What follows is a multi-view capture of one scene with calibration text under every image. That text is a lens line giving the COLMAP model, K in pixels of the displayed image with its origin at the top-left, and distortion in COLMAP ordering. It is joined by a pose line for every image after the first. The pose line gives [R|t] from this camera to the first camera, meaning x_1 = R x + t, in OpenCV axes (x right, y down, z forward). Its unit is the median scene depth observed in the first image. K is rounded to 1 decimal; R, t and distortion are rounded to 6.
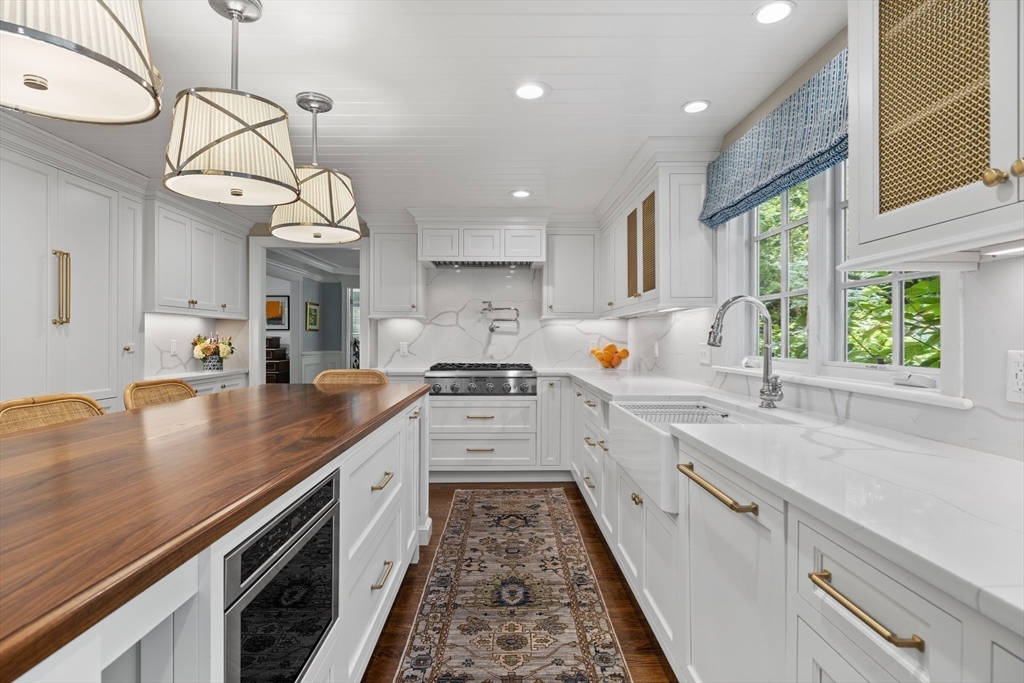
lens RADIAL K [[540.3, 0, 505.8], [0, 540.3, 337.9], [0, 0, 1]] dist [-0.002008, 0.002361]
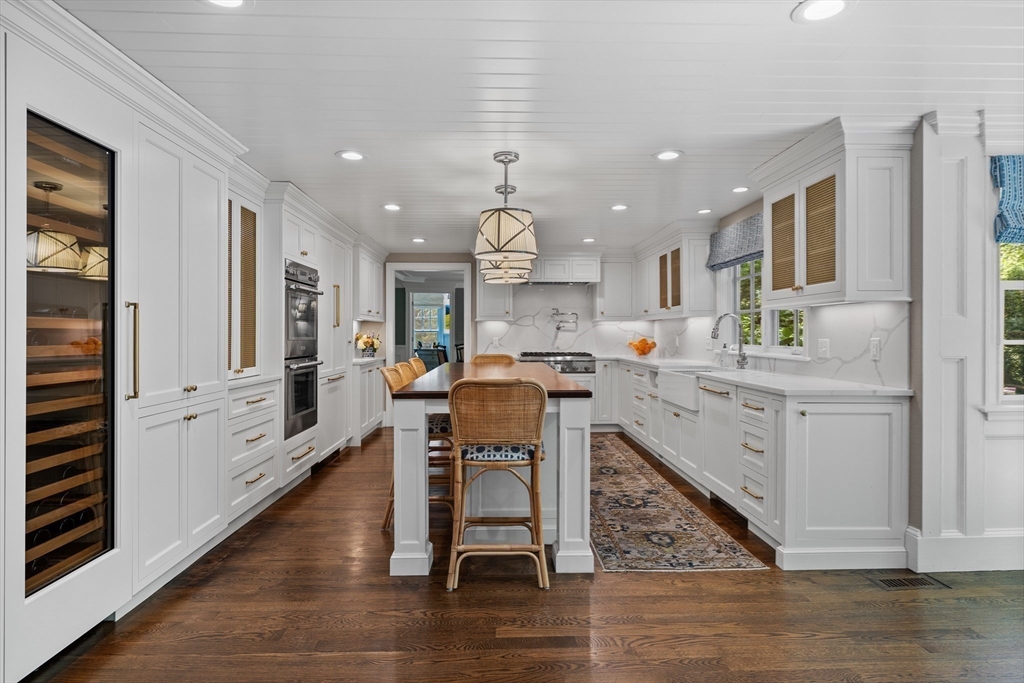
lens RADIAL K [[576.4, 0, 506.9], [0, 576.4, 337.2], [0, 0, 1]] dist [0.002913, 0.000979]
pose [[0.999773, -0.003718, 0.020967, -0.300764], [0.003574, 0.999970, 0.006890, -0.004897], [-0.020992, -0.006813, 0.999756, -0.787146]]
